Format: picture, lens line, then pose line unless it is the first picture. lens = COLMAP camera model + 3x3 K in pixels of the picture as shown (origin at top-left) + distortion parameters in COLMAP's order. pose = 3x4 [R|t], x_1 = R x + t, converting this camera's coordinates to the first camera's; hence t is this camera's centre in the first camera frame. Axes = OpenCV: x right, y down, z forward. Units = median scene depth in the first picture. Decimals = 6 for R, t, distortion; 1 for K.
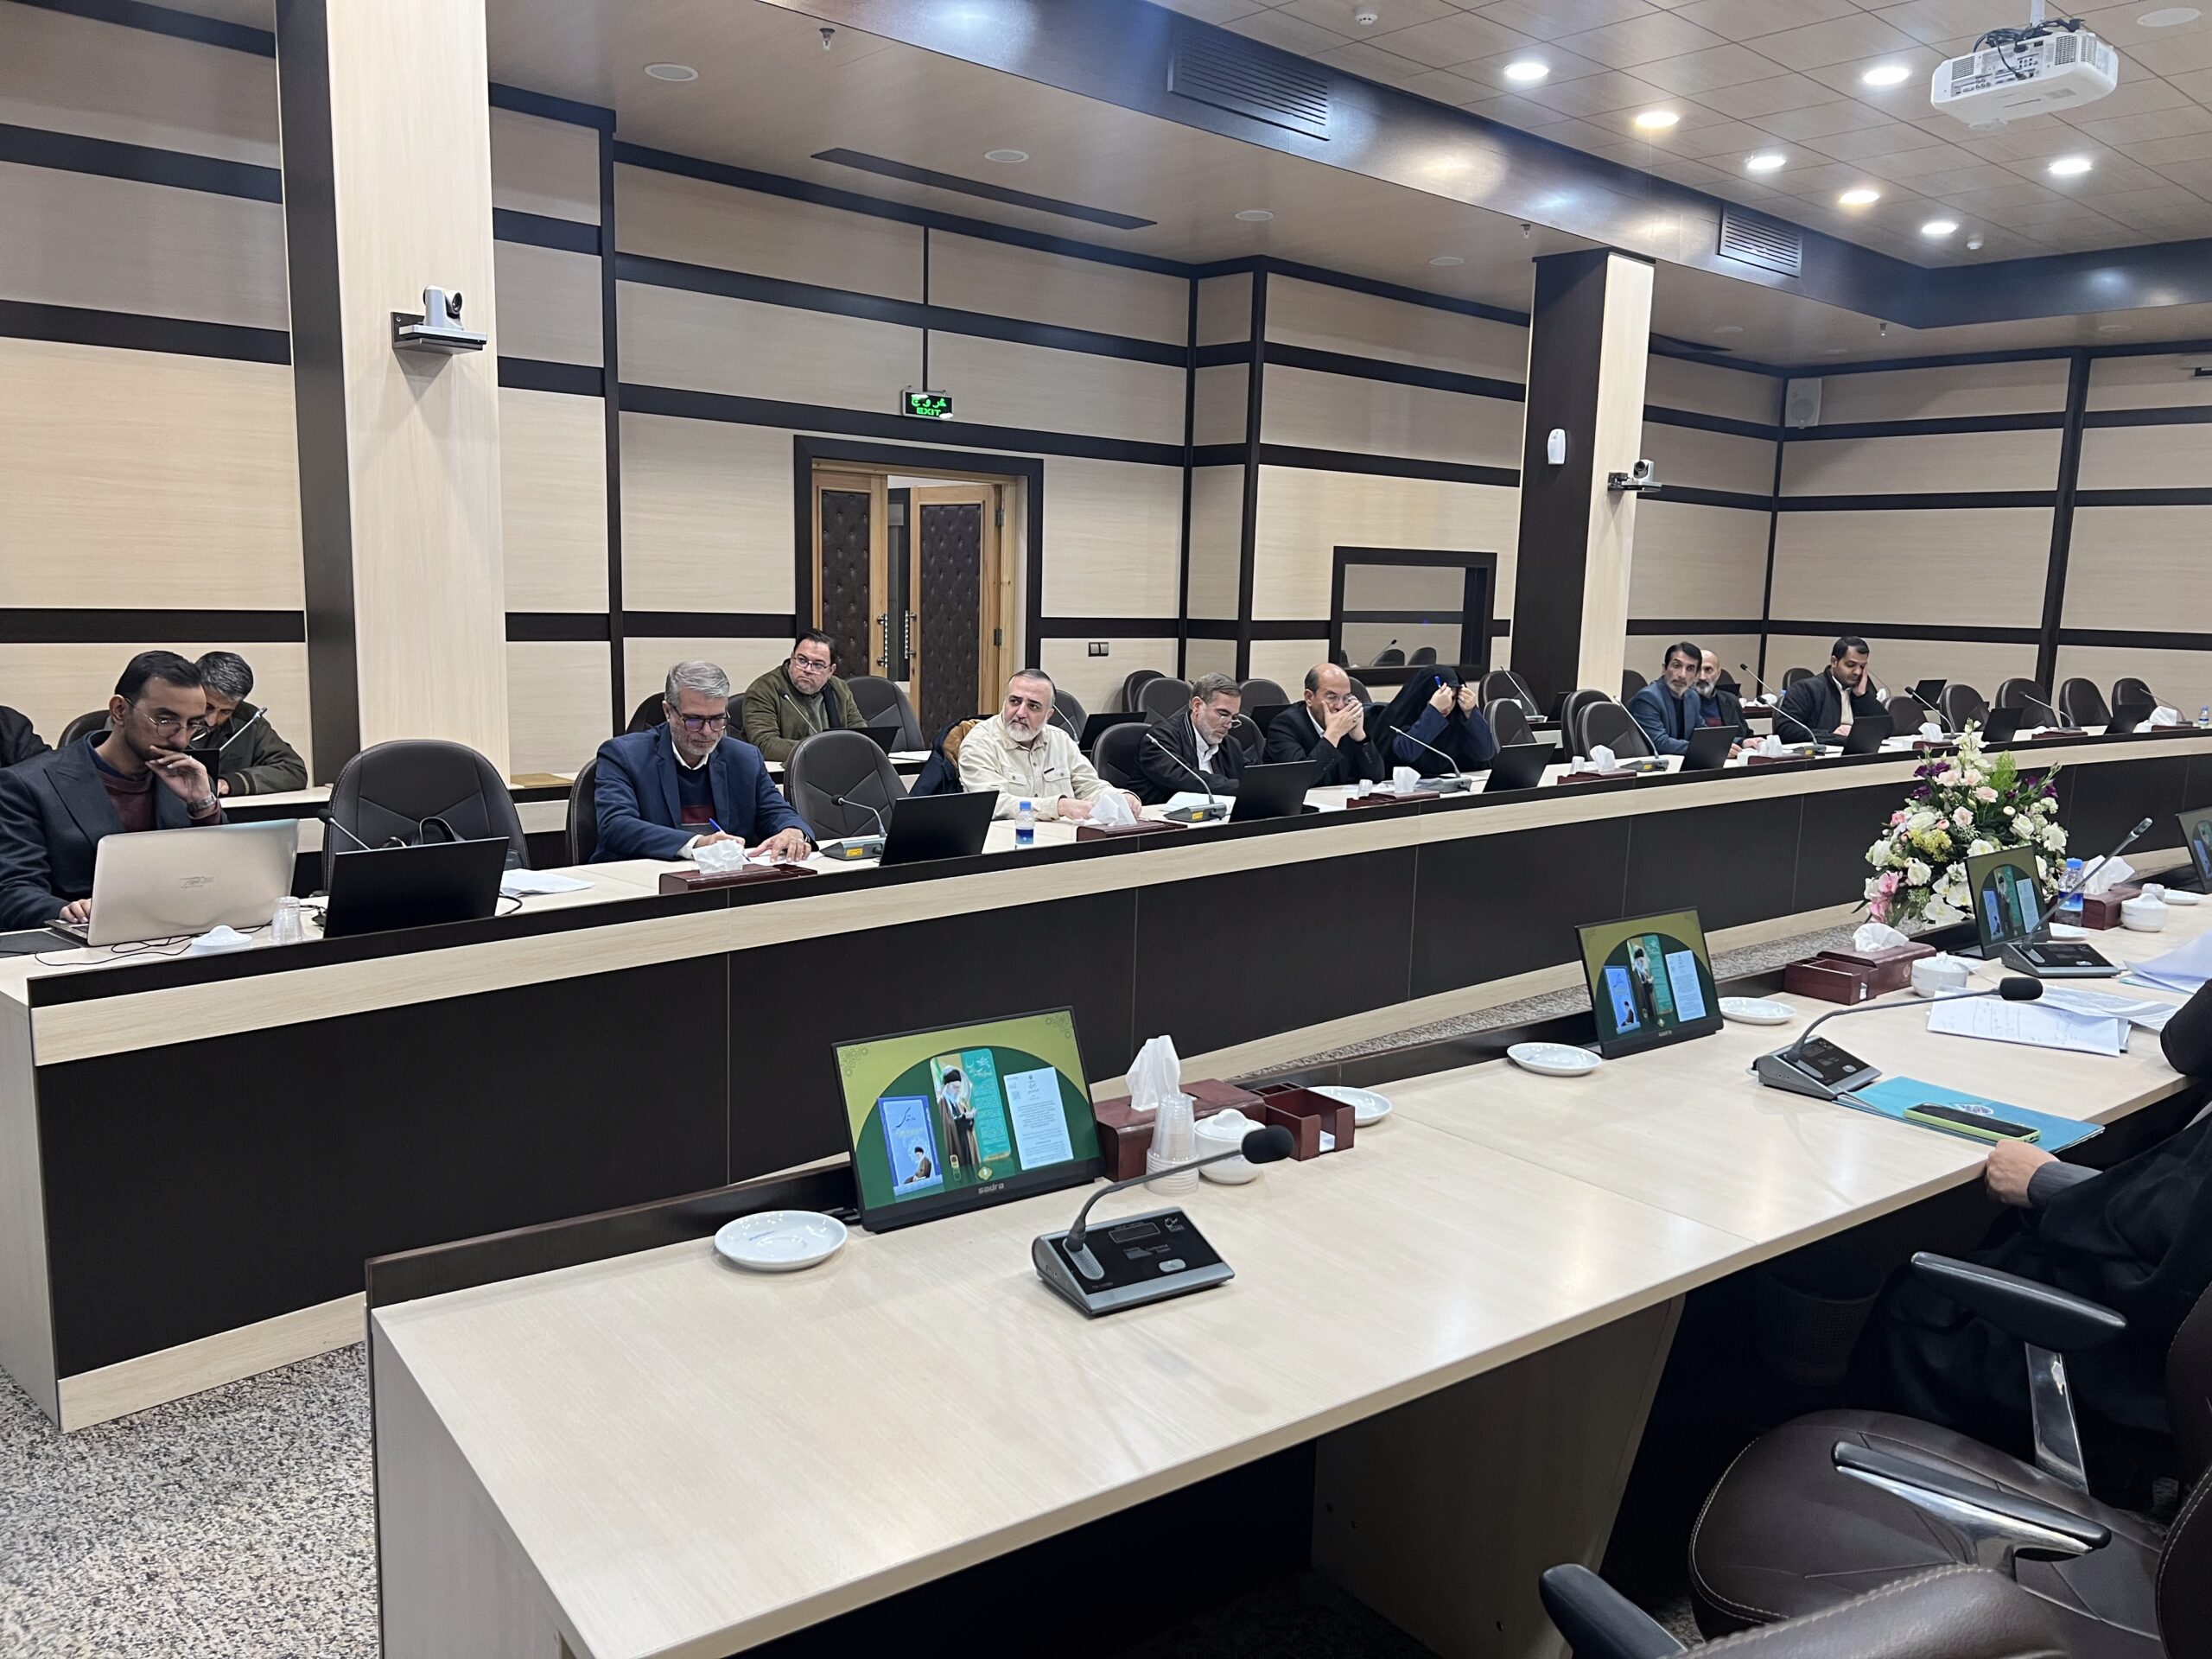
lens RADIAL K [[1664.1, 0, 1098.9], [0, 1664.1, 846.0], [0, 0, 1]] dist [0.028039, -0.048775]
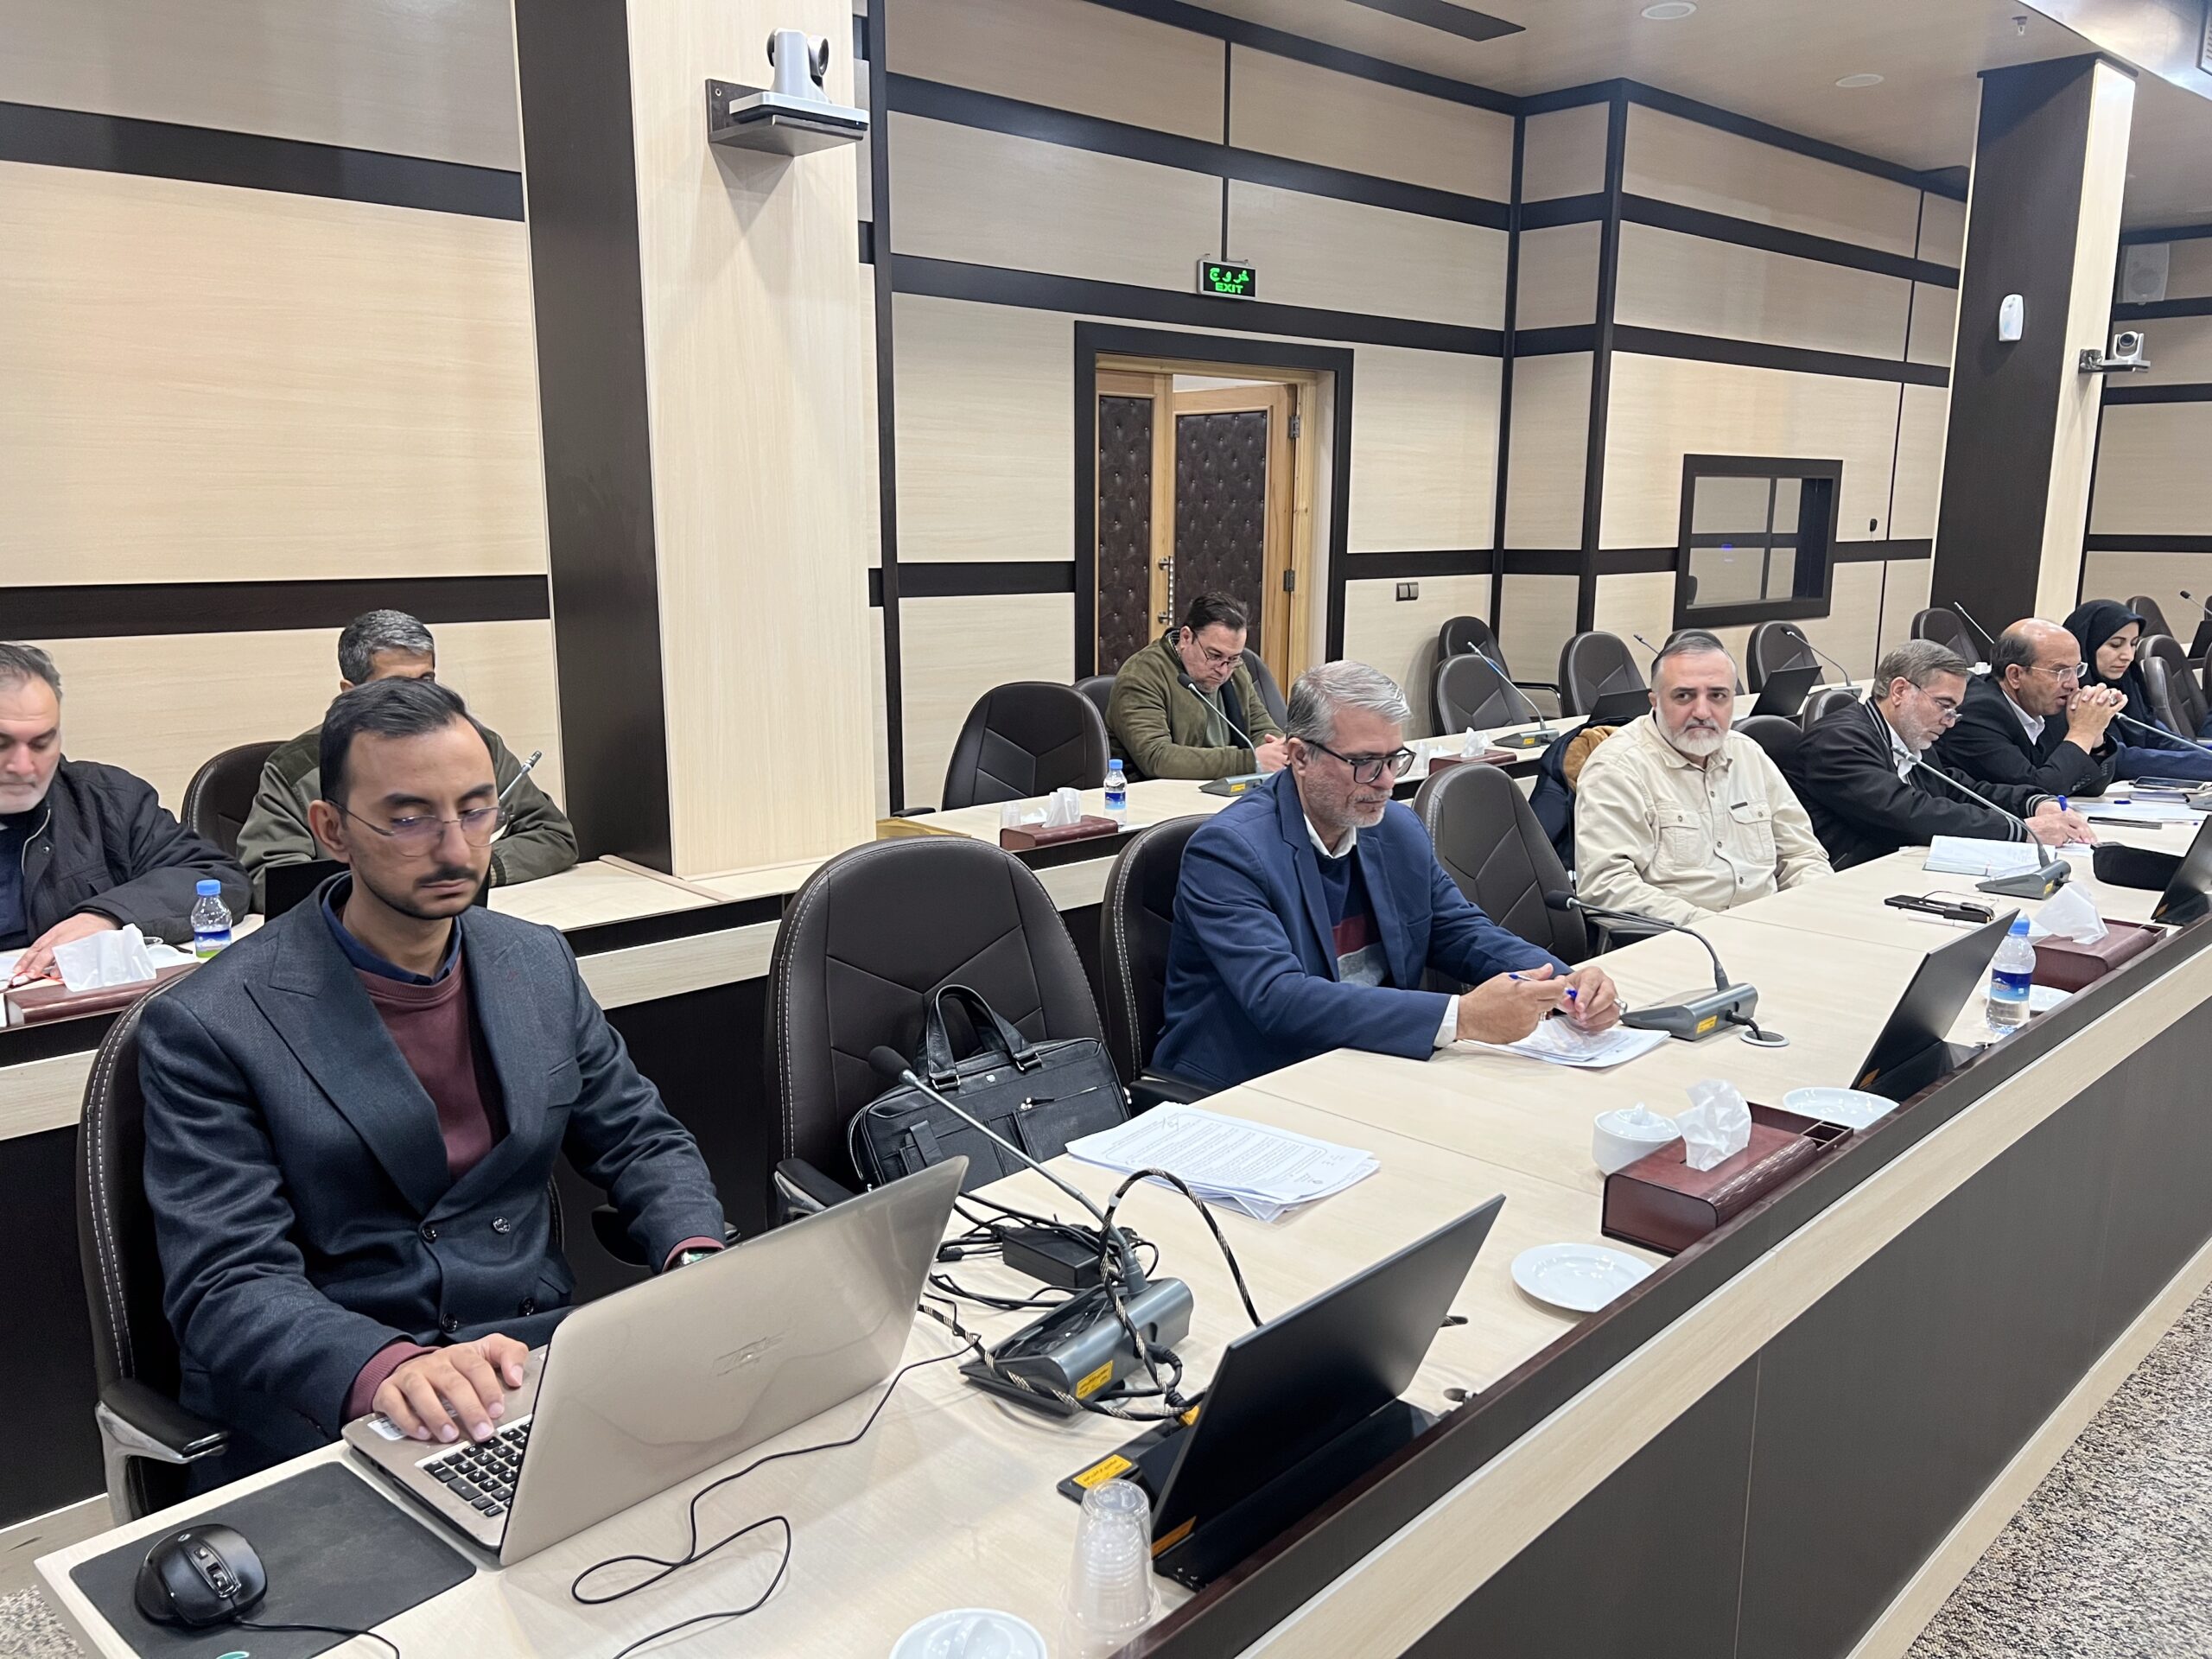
lens RADIAL K [[1664.1, 0, 1098.9], [0, 1664.1, 846.0], [0, 0, 1]] dist [0.028039, -0.048775]
pose [[0.999702, -0.021660, -0.011250, -0.145609], [0.022123, 0.998840, 0.042769, -0.034681], [0.010311, -0.043005, 0.999022, 0.201382]]
